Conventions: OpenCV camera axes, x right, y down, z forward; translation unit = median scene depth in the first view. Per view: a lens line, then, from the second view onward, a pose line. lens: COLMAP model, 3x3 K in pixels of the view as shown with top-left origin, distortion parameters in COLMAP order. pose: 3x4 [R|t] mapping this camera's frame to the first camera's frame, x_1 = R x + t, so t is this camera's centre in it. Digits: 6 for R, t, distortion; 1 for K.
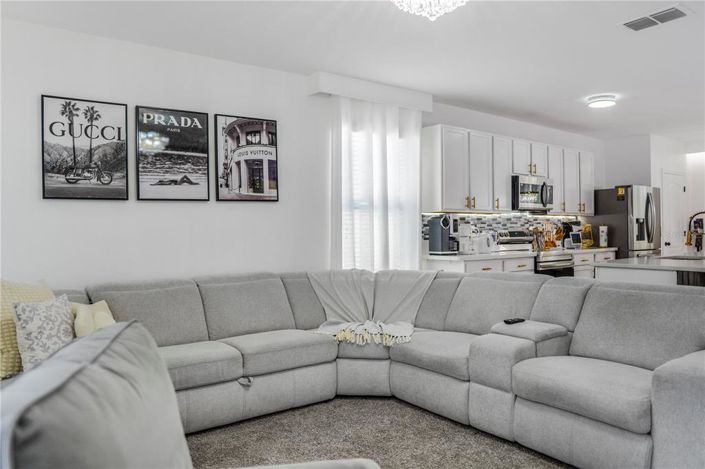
lens RADIAL K [[493.1, 0, 355.3], [0, 493.1, 231.3], [0, 0, 1]] dist [-0.064222, -0.000310]
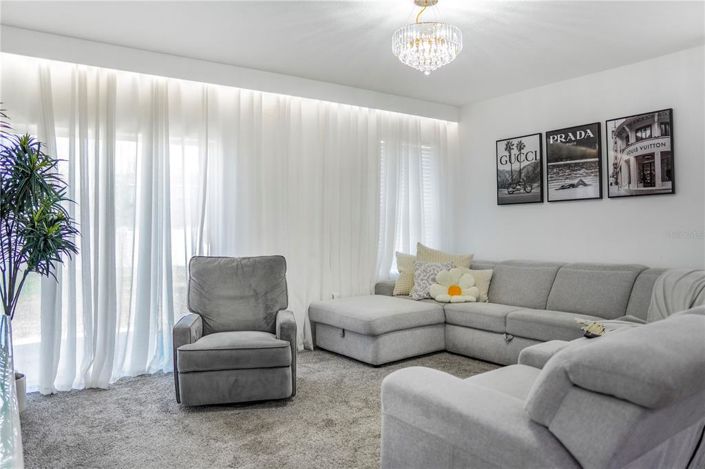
lens RADIAL K [[493.1, 0, 355.3], [0, 493.1, 231.3], [0, 0, 1]] dist [-0.064222, -0.000310]
pose [[-0.000744, 0.026995, -0.999635, 0.852025], [0.015779, 0.999511, 0.026980, -0.025625], [0.999875, -0.015754, -0.001170, 0.432086]]
